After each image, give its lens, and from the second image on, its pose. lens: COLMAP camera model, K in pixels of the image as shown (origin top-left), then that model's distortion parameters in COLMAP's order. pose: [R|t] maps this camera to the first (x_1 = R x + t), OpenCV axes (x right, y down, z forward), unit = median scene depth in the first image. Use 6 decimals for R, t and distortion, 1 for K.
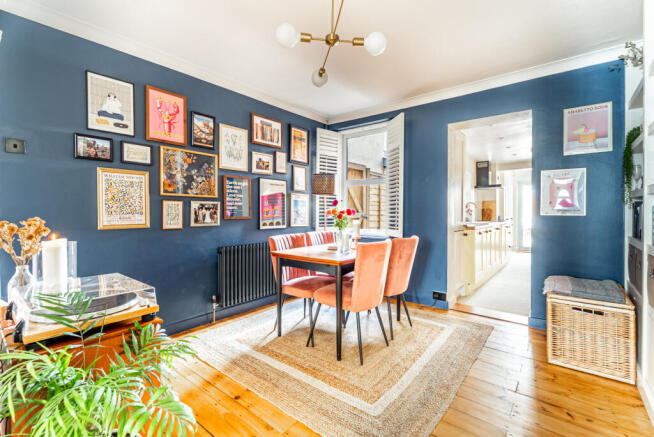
lens RADIAL K [[292.3, 0, 337.2], [0, 292.3, 218.3], [0, 0, 1]] dist [-0.000005, -0.000015]
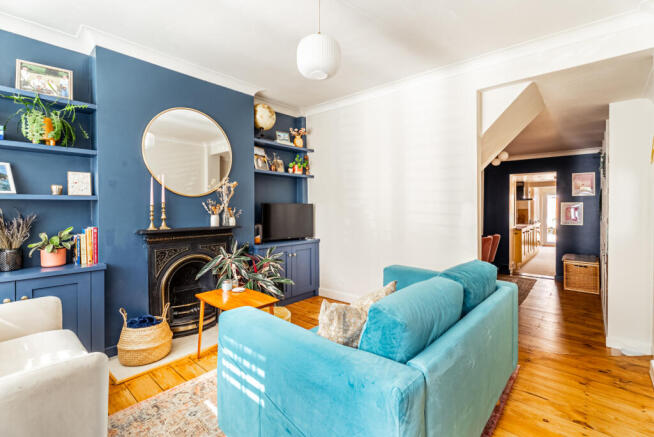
lens RADIAL K [[299.2, 0, 327.0], [0, 299.2, 218.5], [0, 0, 1]] dist [0.001567, 0.000083]
pose [[0.998123, -0.007300, -0.060804, -0.675432], [0.007563, 0.999963, 0.004090, -0.061065], [0.060772, -0.004542, 0.998141, -0.996436]]
